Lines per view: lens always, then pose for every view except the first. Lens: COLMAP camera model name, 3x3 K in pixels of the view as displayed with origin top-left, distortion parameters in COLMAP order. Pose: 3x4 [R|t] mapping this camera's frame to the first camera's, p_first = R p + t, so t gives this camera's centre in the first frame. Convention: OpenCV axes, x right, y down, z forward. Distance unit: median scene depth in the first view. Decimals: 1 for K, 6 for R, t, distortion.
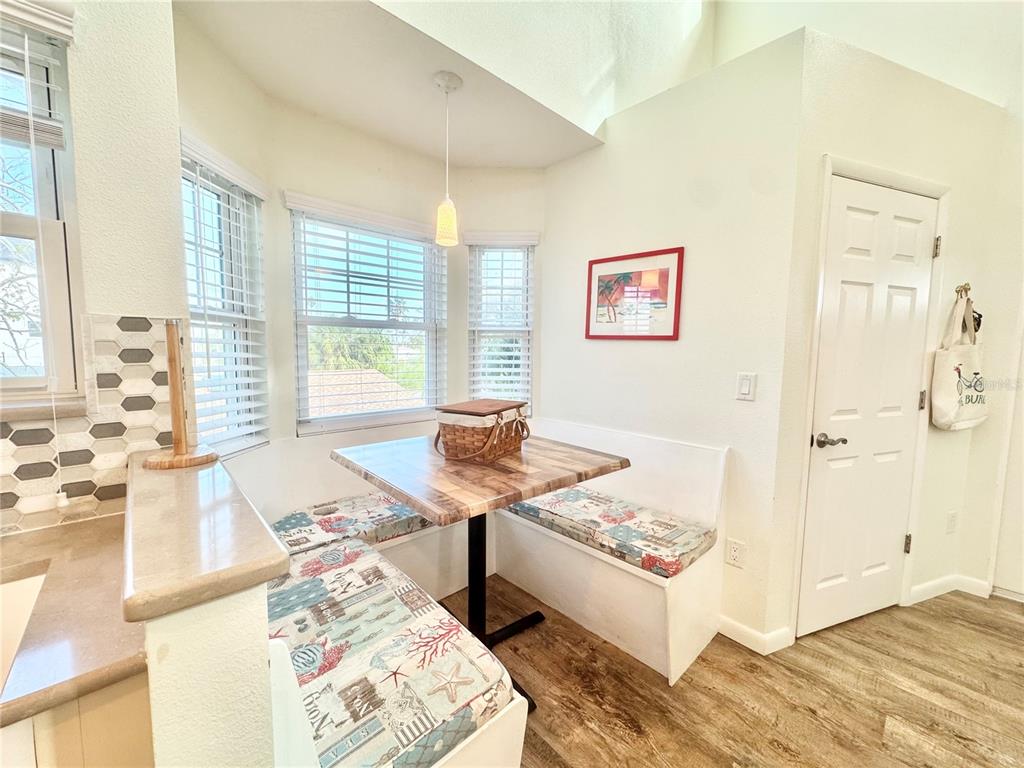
lens RADIAL K [[406.8, 0, 511.5], [0, 406.8, 382.3], [0, 0, 1]] dist [0.000136, 0.000774]
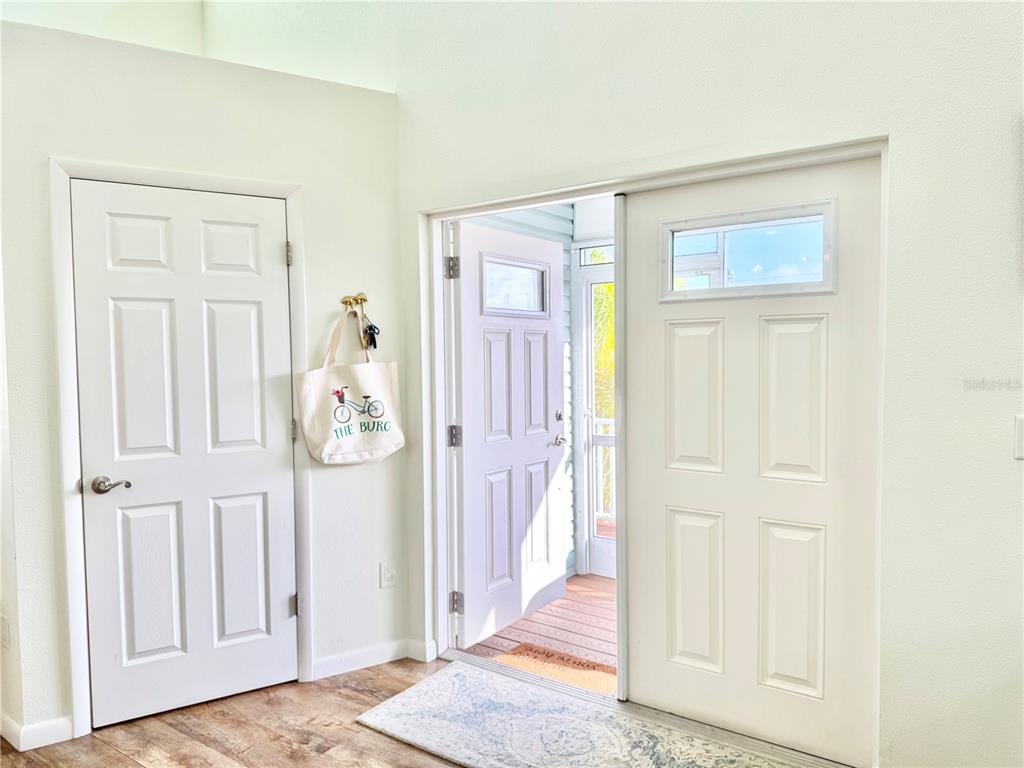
lens RADIAL K [[723.2, 0, 512.4], [0, 723.2, 382.5], [0, 0, 1]] dist [0.002282, -0.005167]
pose [[0.981321, -0.032426, 0.189624, 1.224321], [0.039868, 0.998572, -0.035559, 0.015671], [-0.188200, 0.042454, 0.981213, -0.593384]]
